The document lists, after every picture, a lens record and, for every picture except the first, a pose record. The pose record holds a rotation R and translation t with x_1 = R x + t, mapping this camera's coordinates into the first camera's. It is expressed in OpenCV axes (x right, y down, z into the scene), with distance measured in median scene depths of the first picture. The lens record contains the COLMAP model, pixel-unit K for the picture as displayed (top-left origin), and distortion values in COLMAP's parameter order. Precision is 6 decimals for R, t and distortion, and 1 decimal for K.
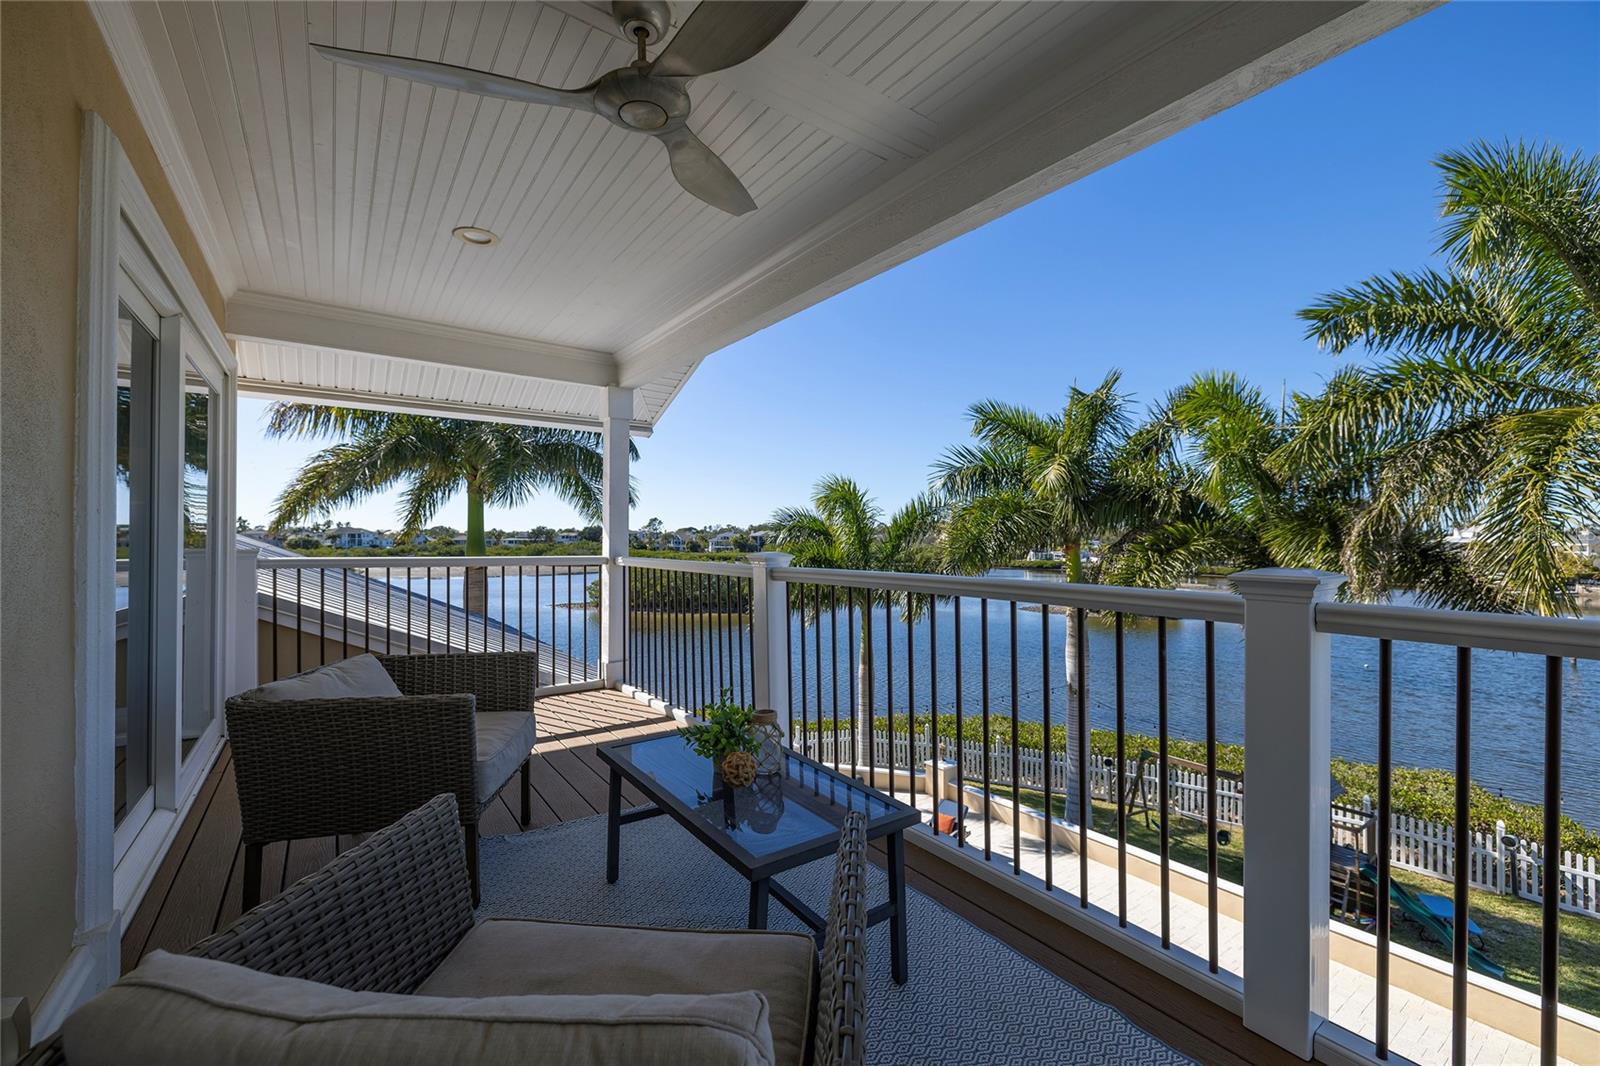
lens RADIAL K [[664.4, 0, 792.0], [0, 664.4, 532.3], [0, 0, 1]] dist [0.003416, 0.000240]
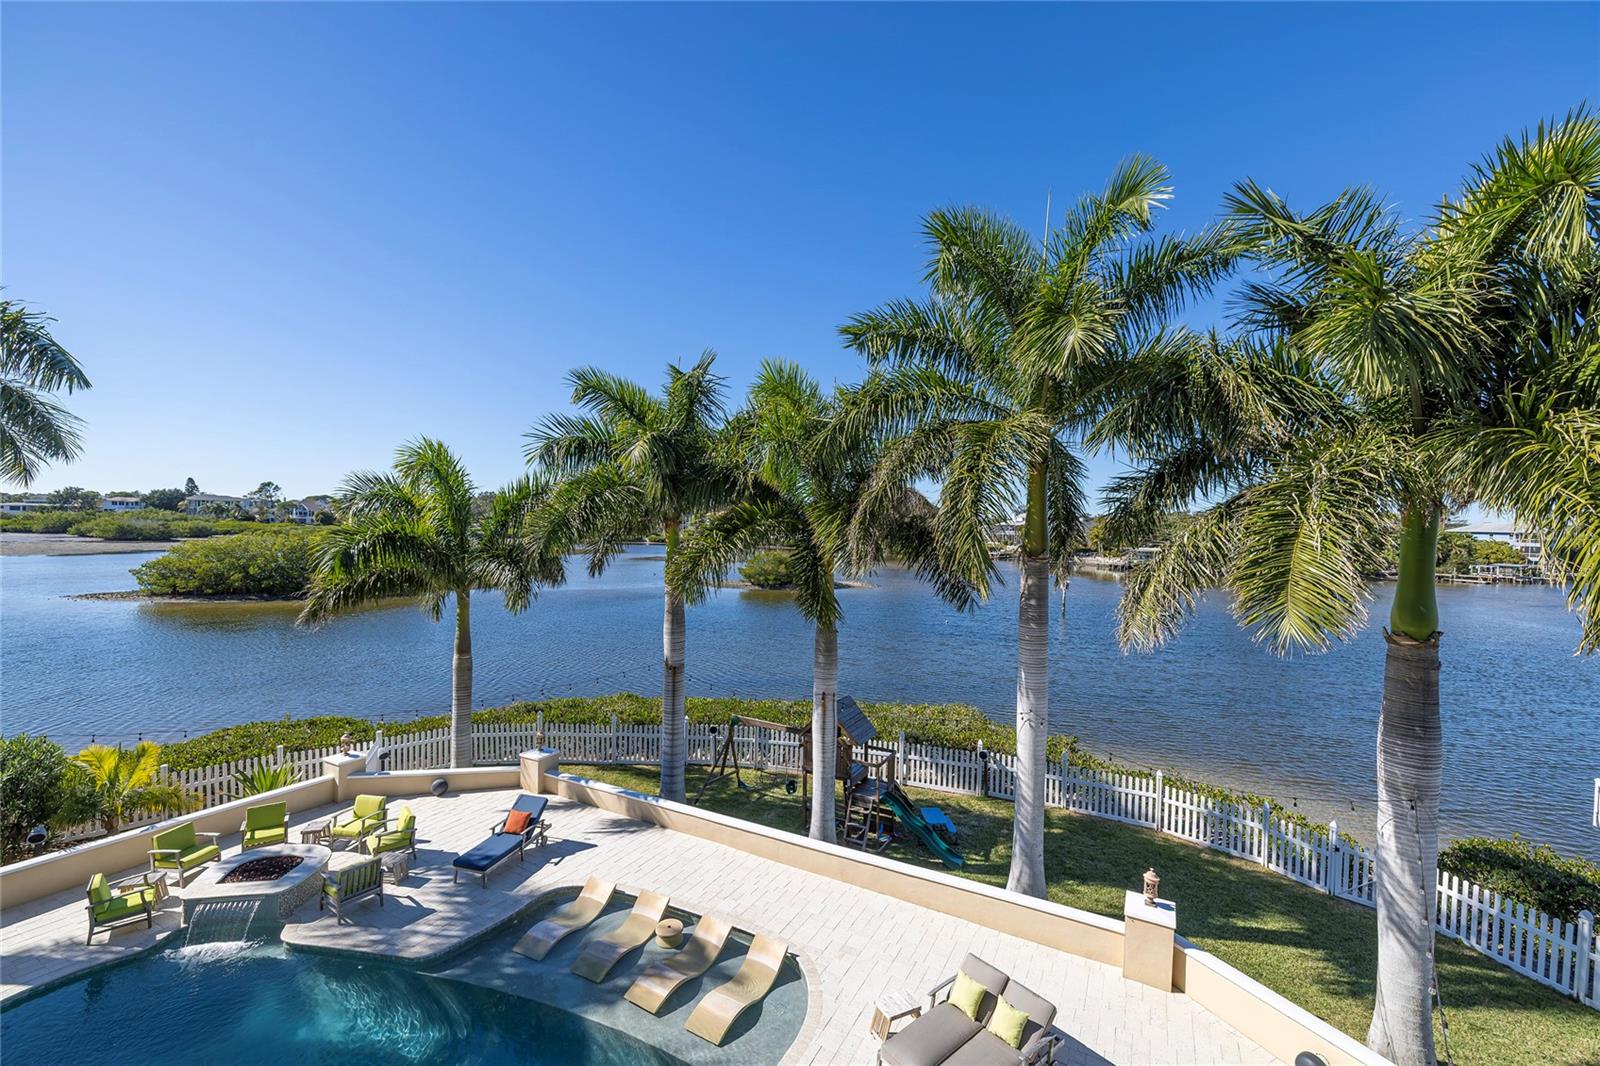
lens RADIAL K [[667.3, 0, 790.2], [0, 667.3, 534.5], [0, 0, 1]] dist [0.001243, -0.000354]
pose [[0.898489, 0.006709, 0.438946, 0.150221], [-0.023651, 0.999171, 0.033139, -0.000786], [-0.438359, -0.040157, 0.897902, 0.015043]]
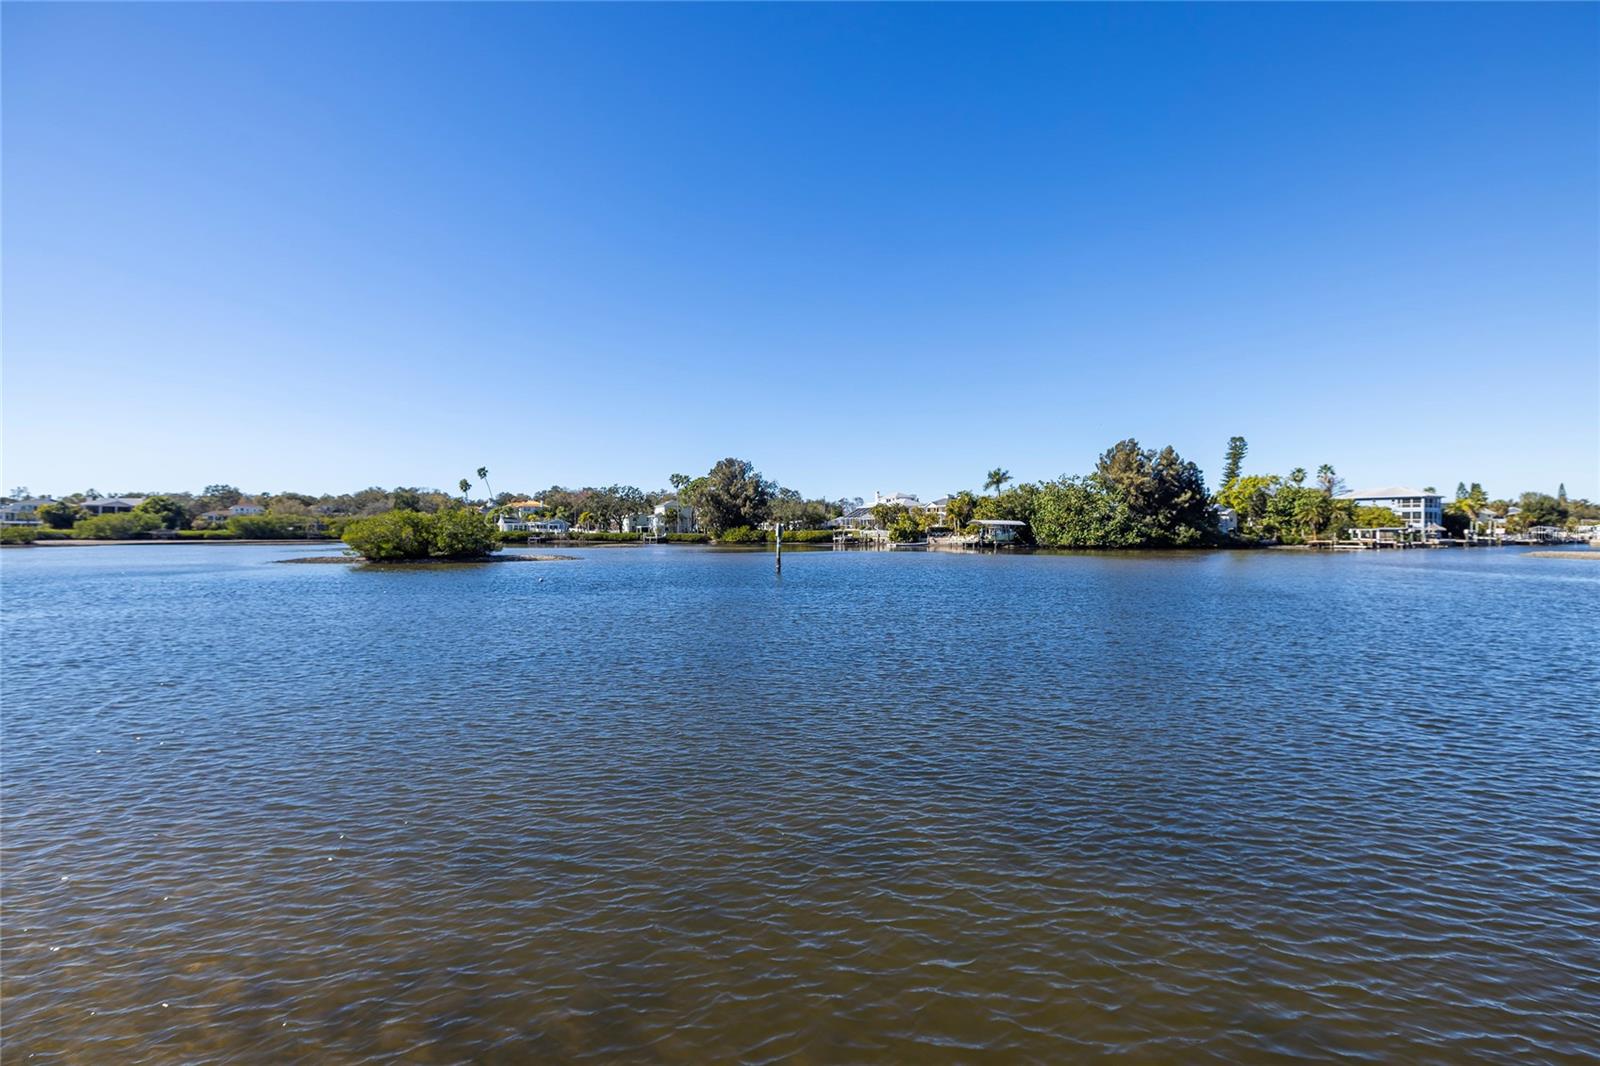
lens RADIAL K [[766.6, 0, 800.5], [0, 766.6, 533.8], [0, 0, 1]] dist [-0.003227, 0.000106]
pose [[0.821548, -0.006994, 0.570096, 2.056086], [-0.002922, 0.999860, 0.016477, 0.436818], [-0.570131, -0.015203, 0.821413, 0.400436]]
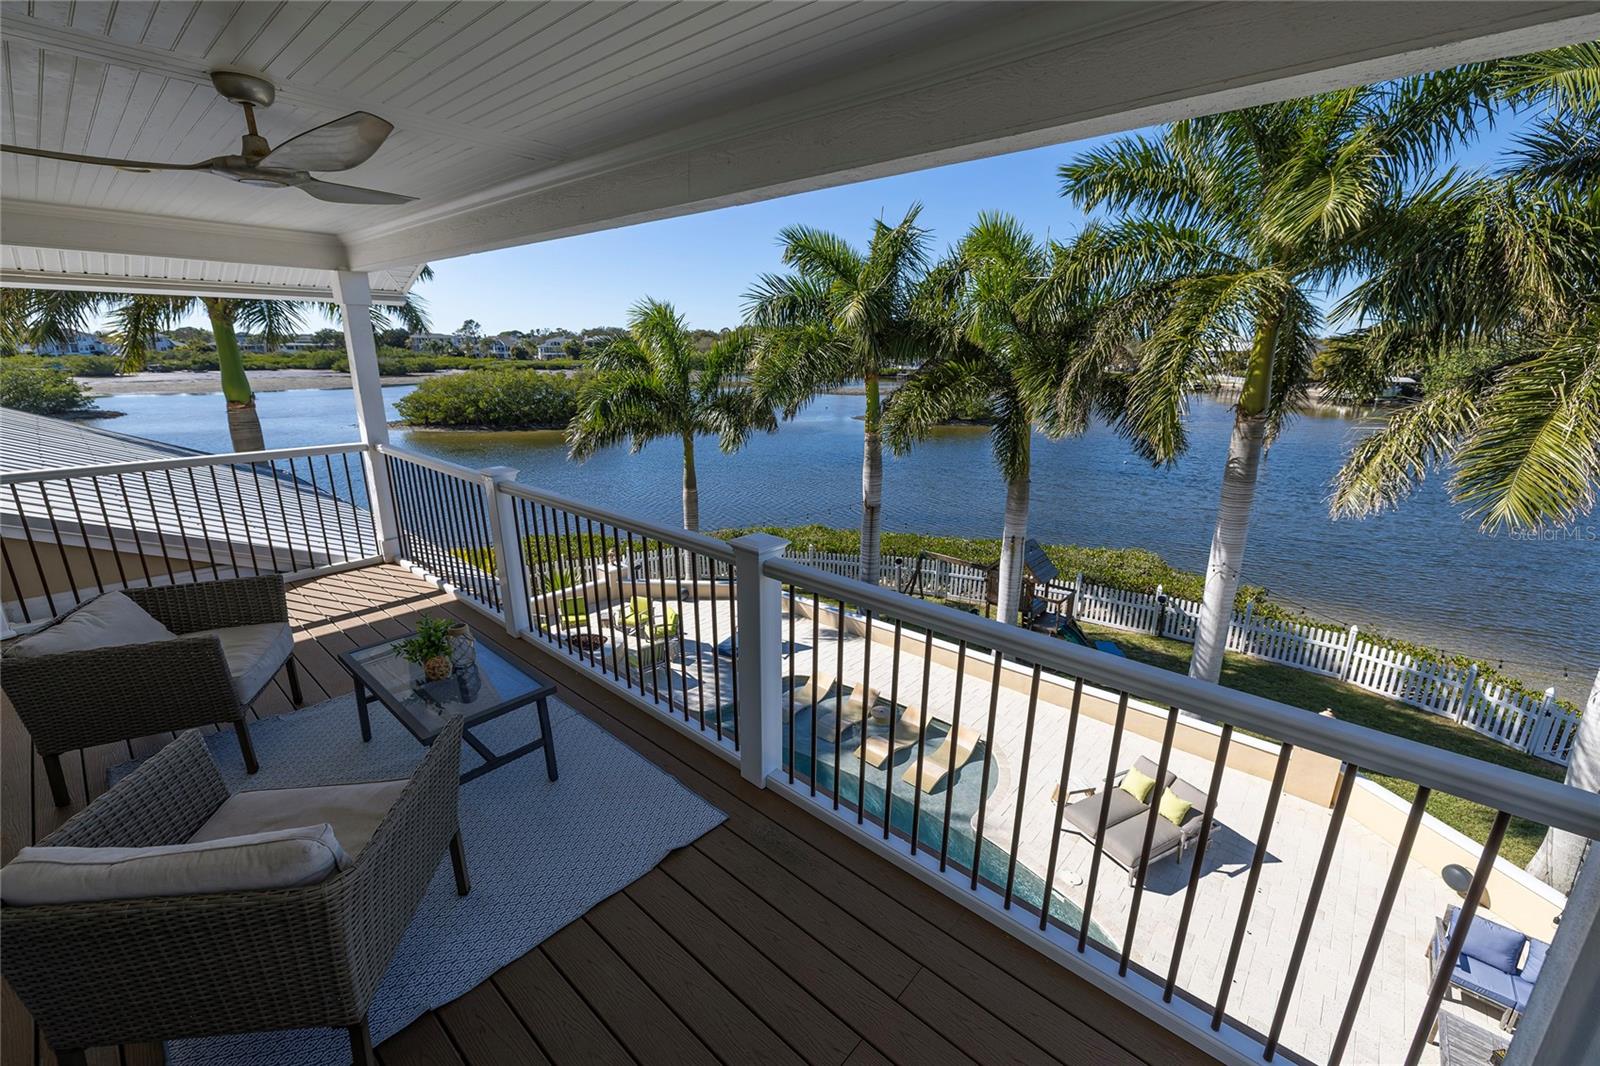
lens RADIAL K [[666.1, 0, 791.7], [0, 666.1, 528.4], [0, 0, 1]] dist [0.001742, 0.000504]
pose [[0.974370, -0.056737, 0.217681, 0.046444], [-0.005650, 0.961193, 0.275819, -0.043037], [-0.224882, -0.269979, 0.936237, -0.057544]]
